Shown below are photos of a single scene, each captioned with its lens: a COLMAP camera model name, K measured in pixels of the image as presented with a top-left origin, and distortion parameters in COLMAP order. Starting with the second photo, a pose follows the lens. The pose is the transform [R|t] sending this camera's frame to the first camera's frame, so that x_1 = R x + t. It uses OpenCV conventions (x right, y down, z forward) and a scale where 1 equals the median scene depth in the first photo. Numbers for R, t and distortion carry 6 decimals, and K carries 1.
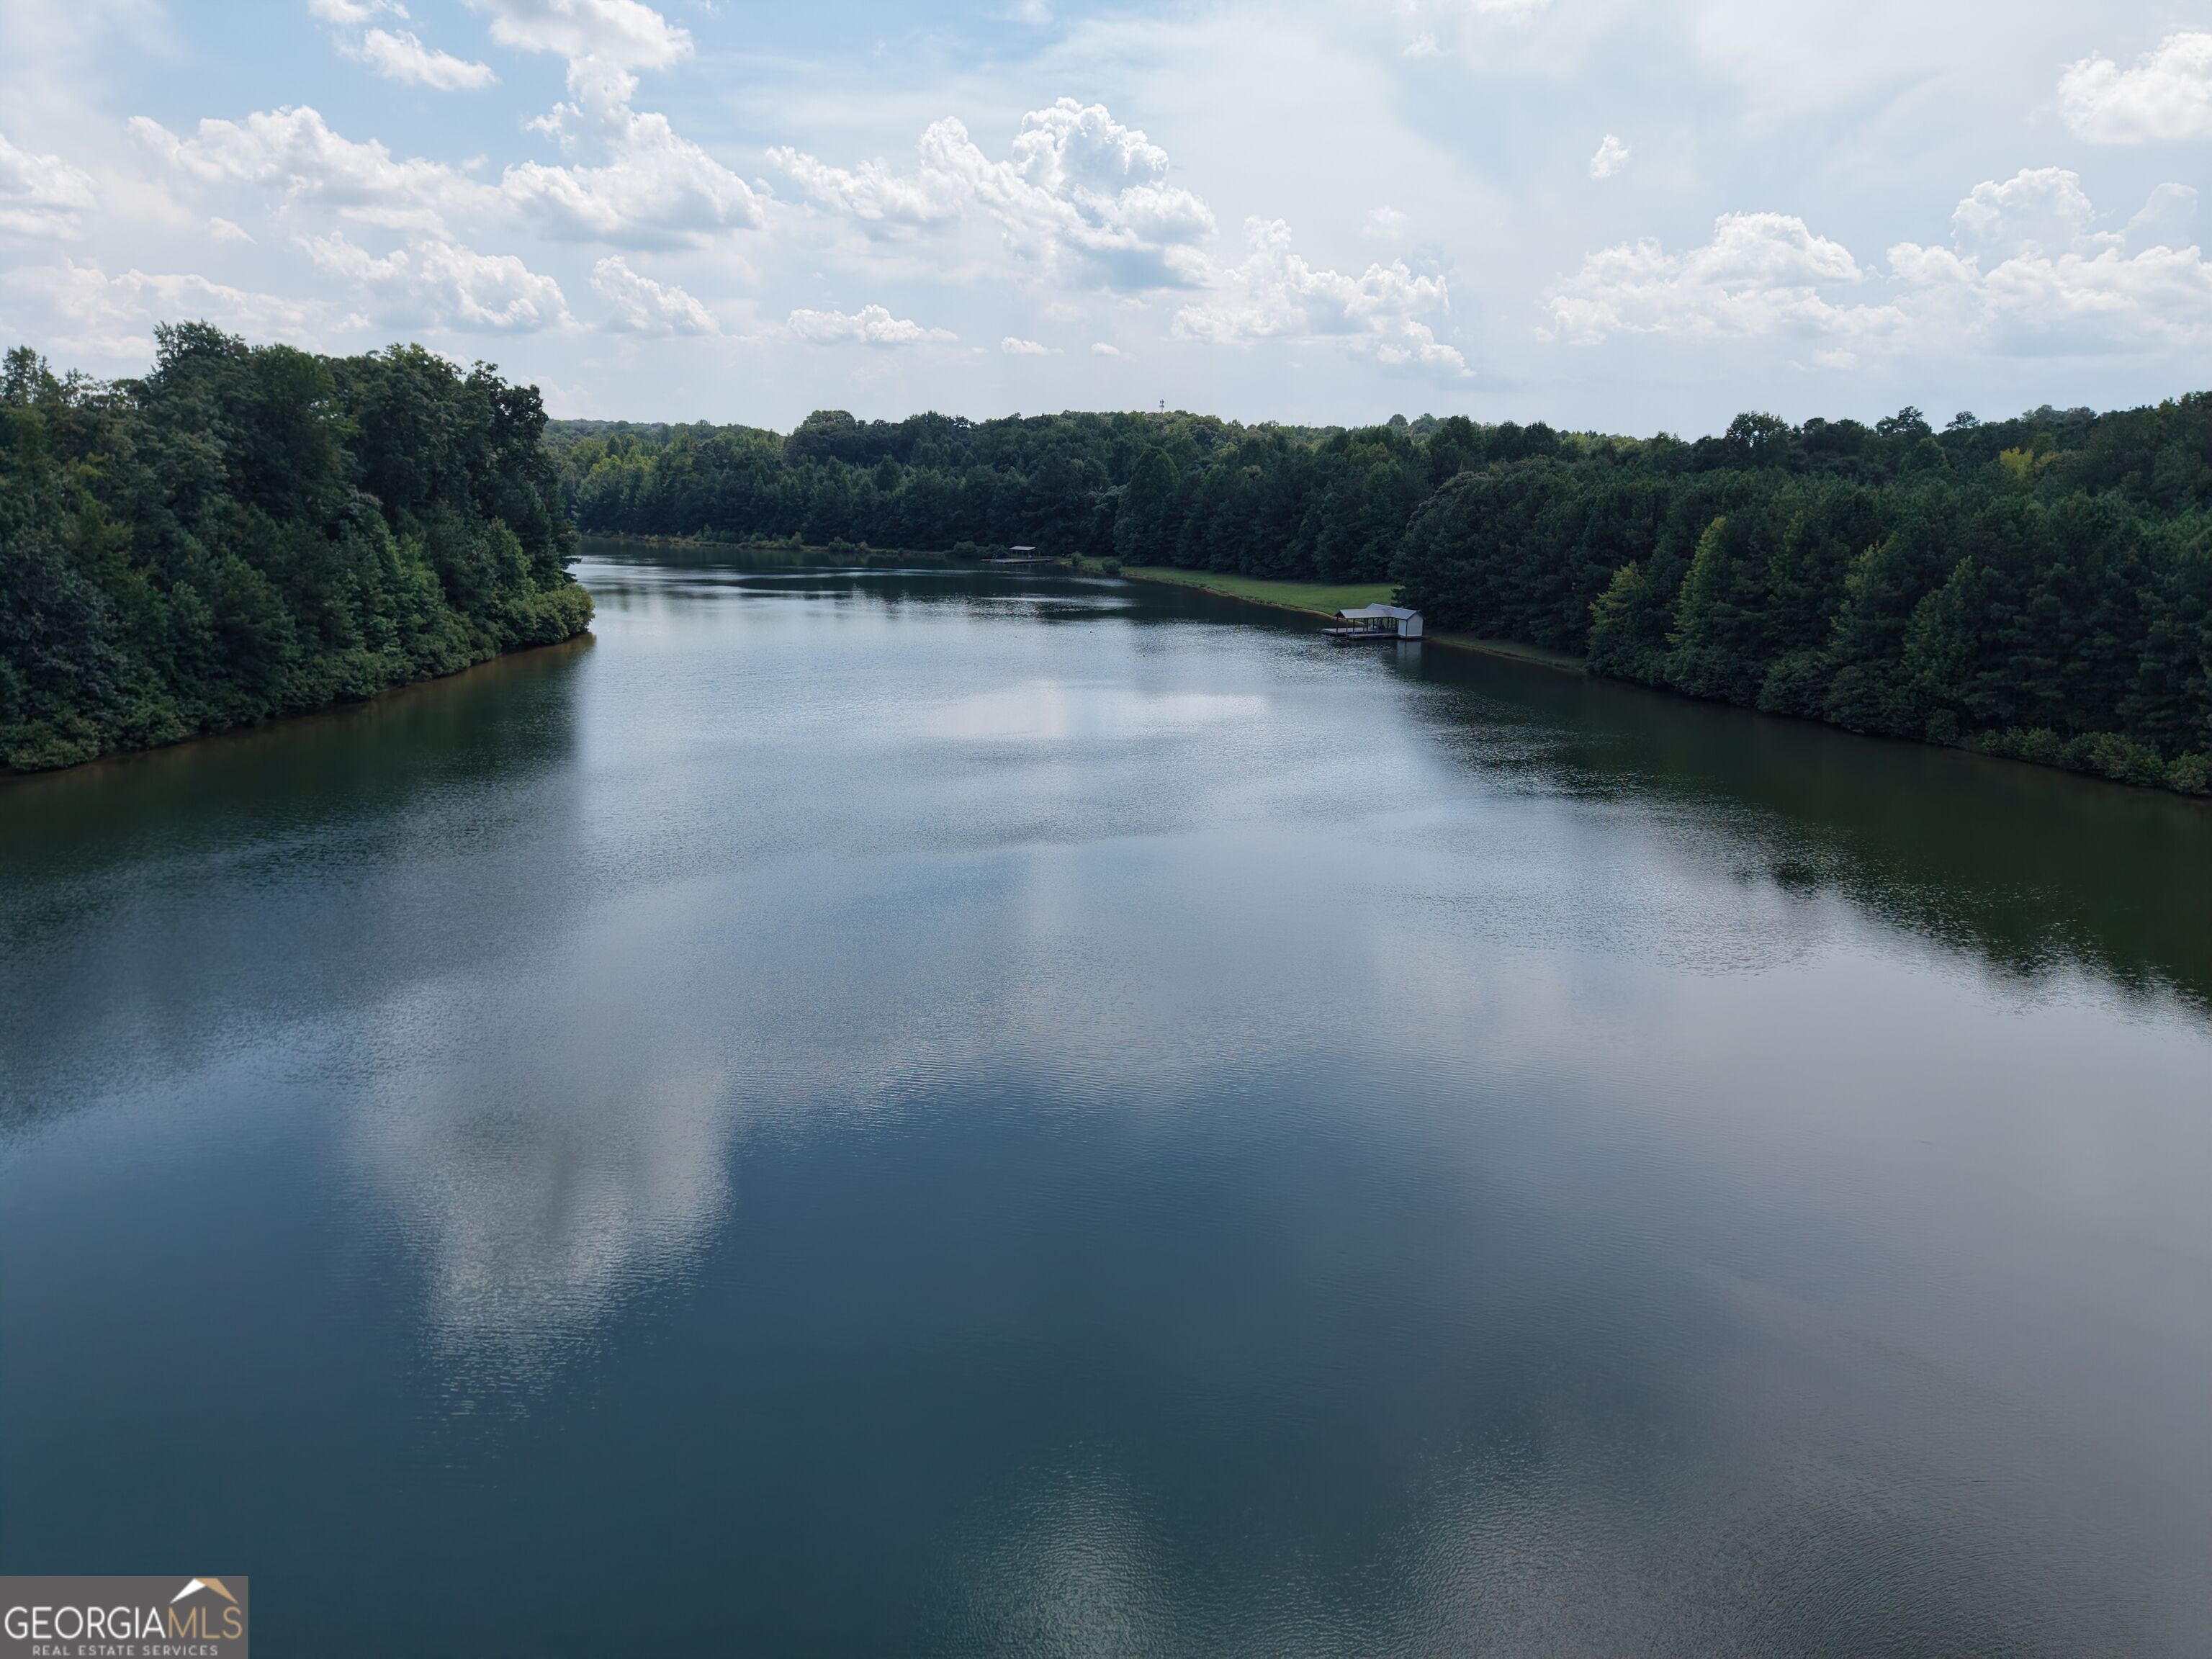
lens RADIAL K [[1475.6, 0, 1105.5], [0, 1475.6, 842.7], [0, 0, 1]] dist [-0.002445, -0.003861]
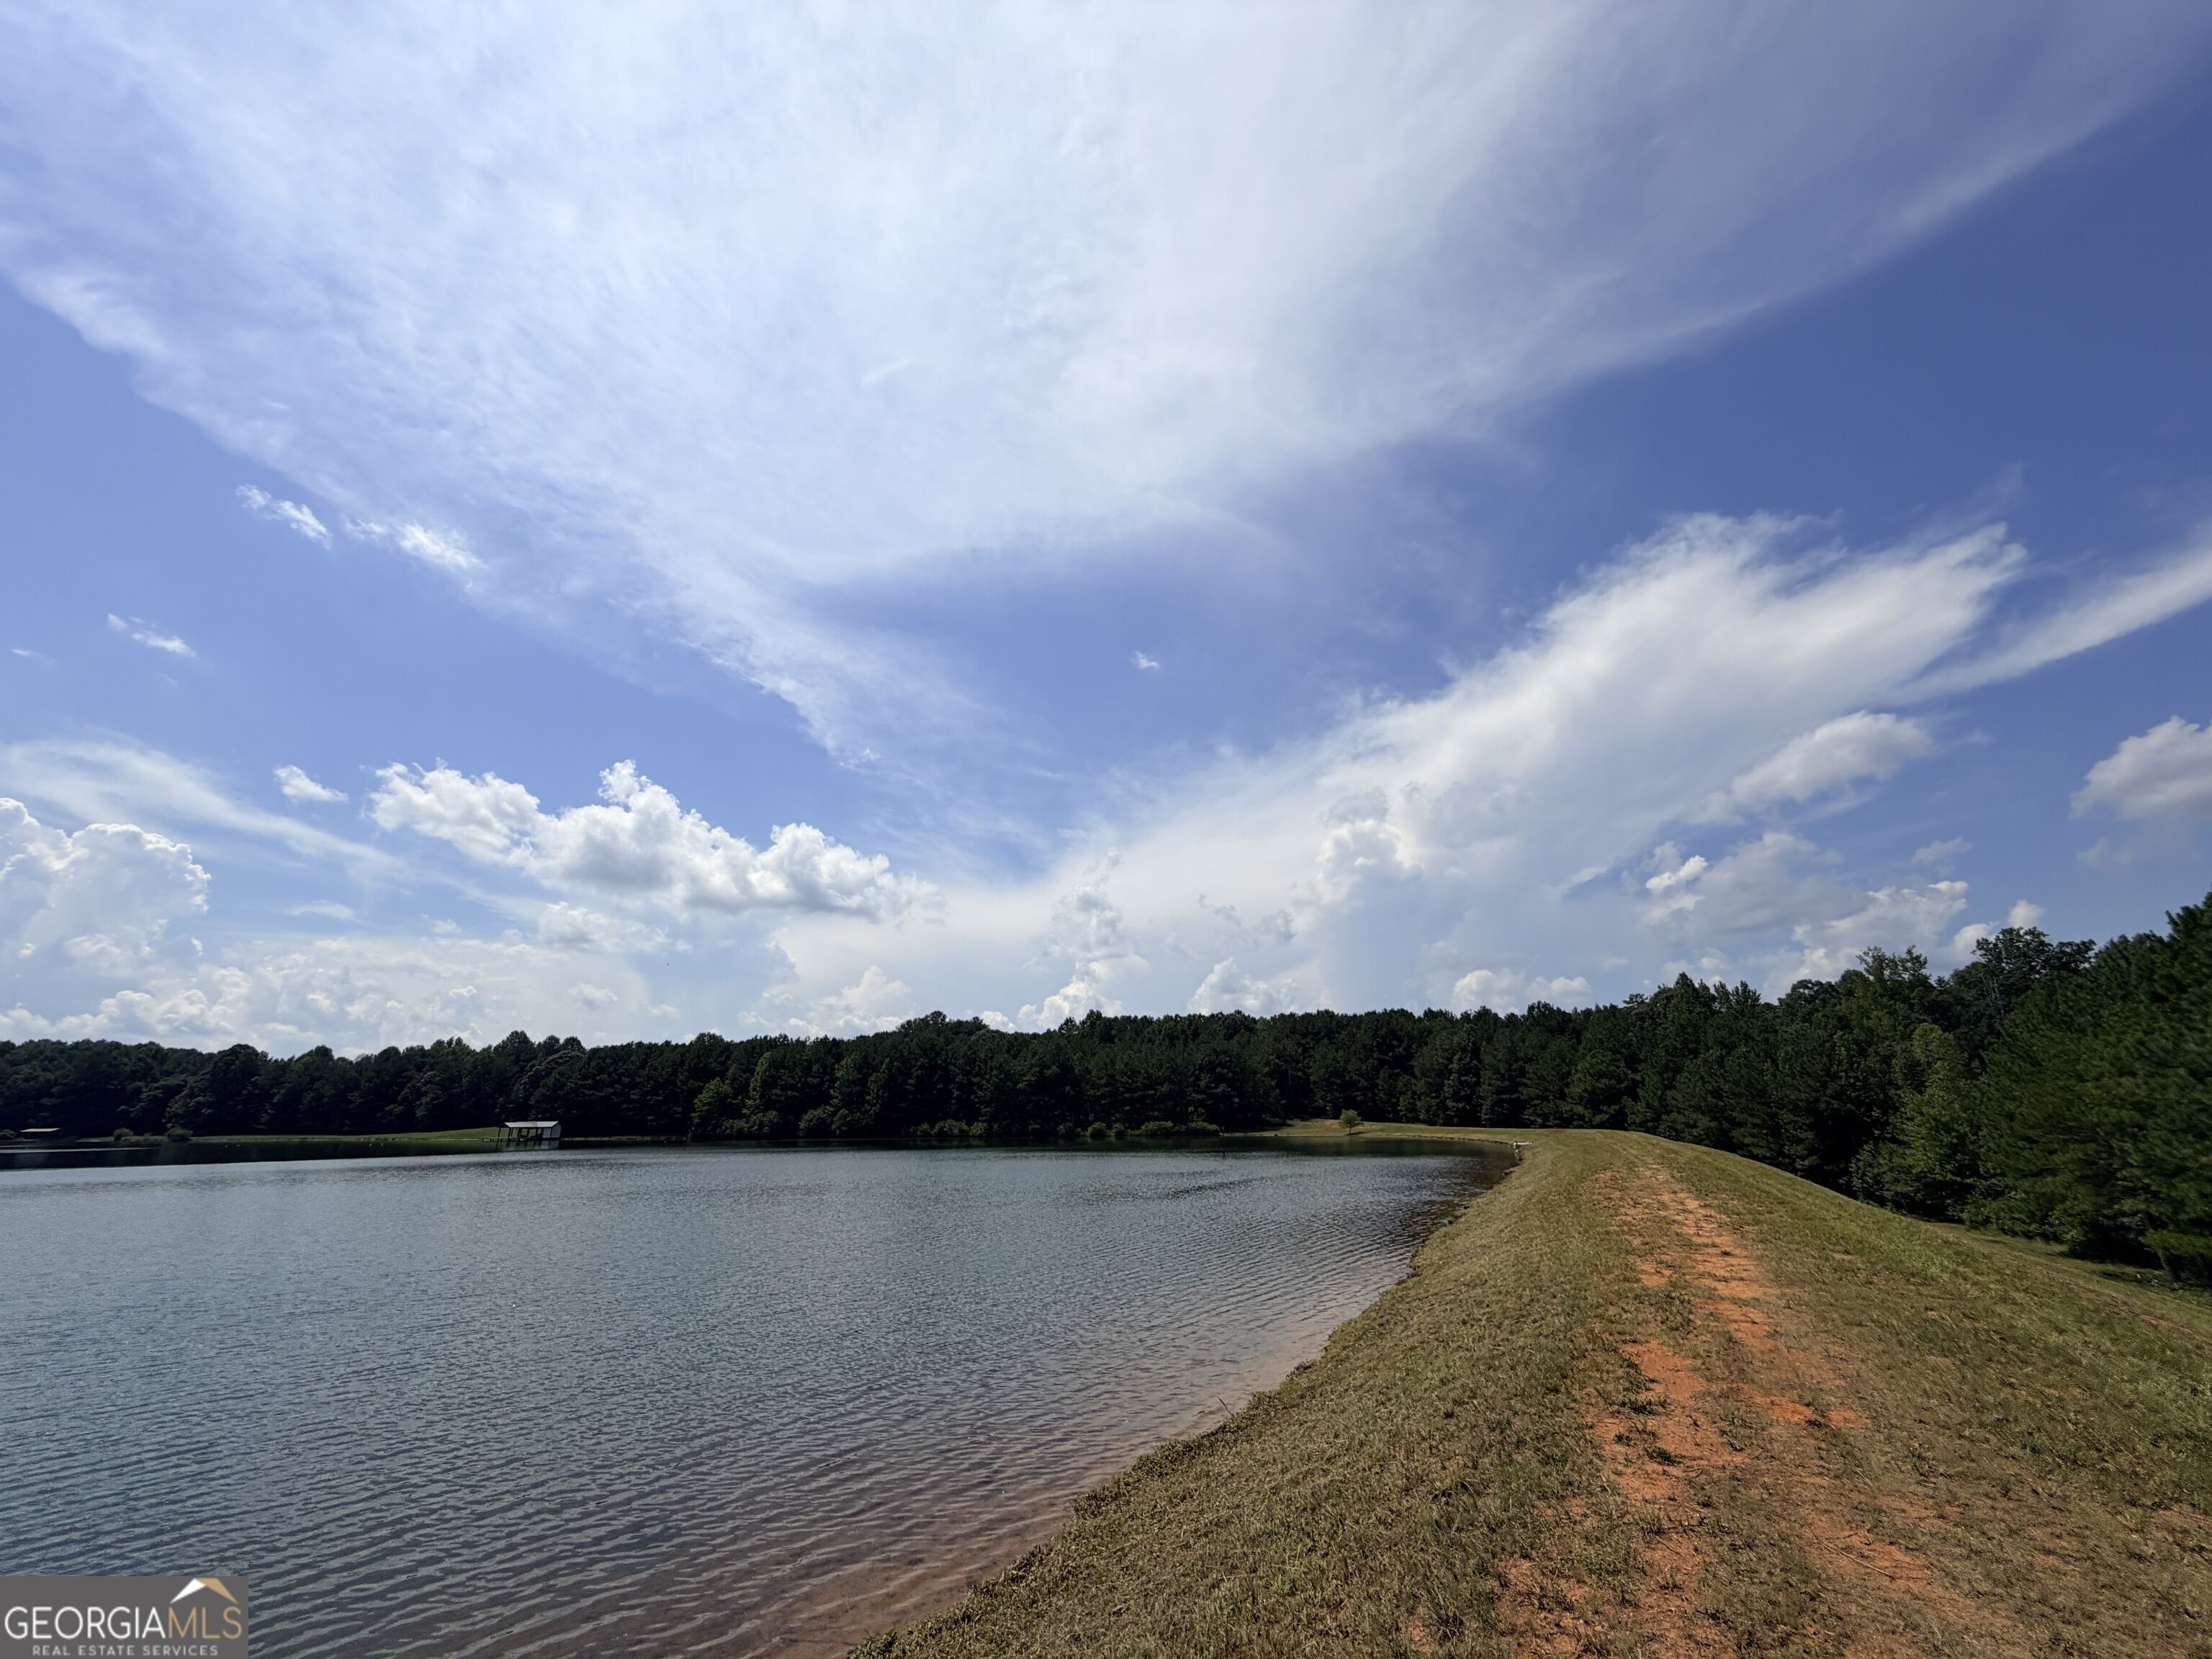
lens RADIAL K [[891.9, 0, 1082.5], [0, 891.9, 793.1], [0, 0, 1]] dist [0.000086, 0.000214]
pose [[0.603960, 0.264881, 0.751711, -0.435033], [0.206226, 0.859103, -0.468414, 0.180099], [-0.769872, 0.437926, 0.464239, -0.154732]]
